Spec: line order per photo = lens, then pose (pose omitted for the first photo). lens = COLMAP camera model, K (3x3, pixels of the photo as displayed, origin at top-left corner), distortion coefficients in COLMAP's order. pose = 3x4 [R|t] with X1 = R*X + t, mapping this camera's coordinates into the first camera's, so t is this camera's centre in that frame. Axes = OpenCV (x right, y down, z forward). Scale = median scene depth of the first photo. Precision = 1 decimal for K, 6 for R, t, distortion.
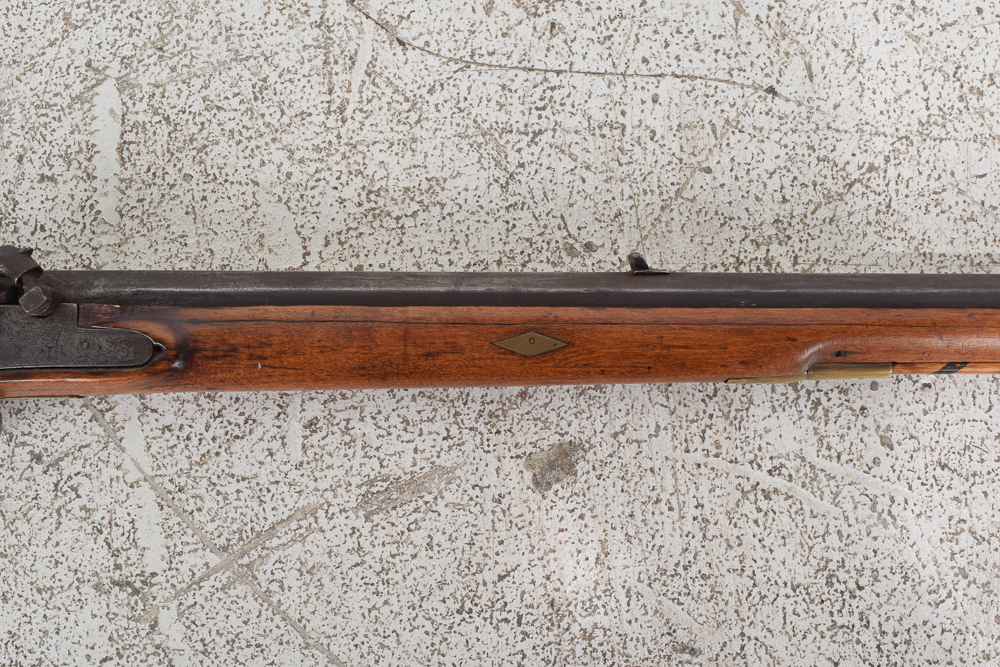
lens RADIAL K [[1121.1, 0, 498.0], [0, 1121.1, 333.5], [0, 0, 1]] dist [-0.061813, 0.000000]
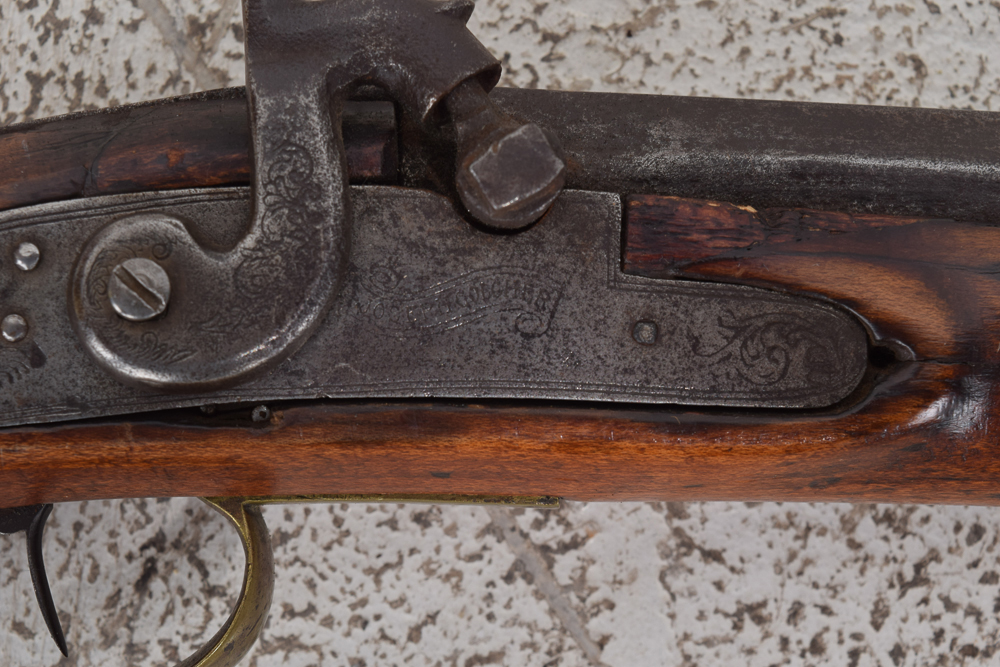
lens RADIAL K [[2222.2, 0, 499.9], [0, 2222.2, 334.7], [0, 0, 1]] dist [0.053813, 0.000000]
pose [[0.998873, 0.046553, 0.009253, -0.378280], [-0.046298, 0.998586, -0.026132, 0.025789], [-0.010457, 0.025675, 0.999616, 0.365135]]
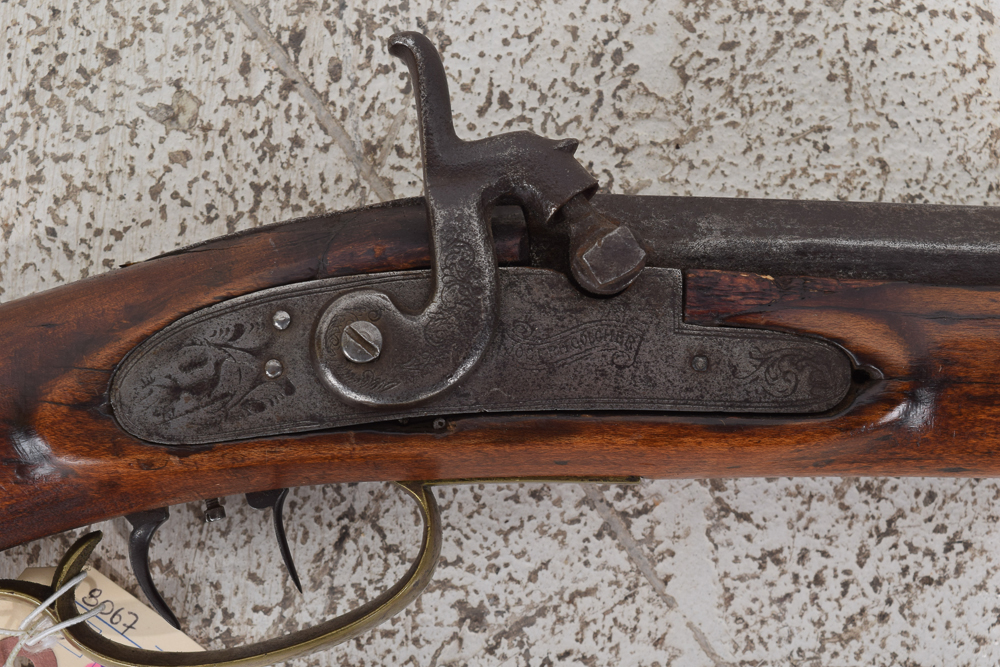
lens RADIAL K [[2222.2, 0, 501.1], [0, 2222.2, 338.3], [0, 0, 1]] dist [0.053813, 0.000000]
pose [[0.999465, 0.027704, 0.017369, -0.423551], [-0.027343, 0.999412, -0.020682, 0.018880], [-0.017932, 0.020196, 0.999635, 0.108864]]
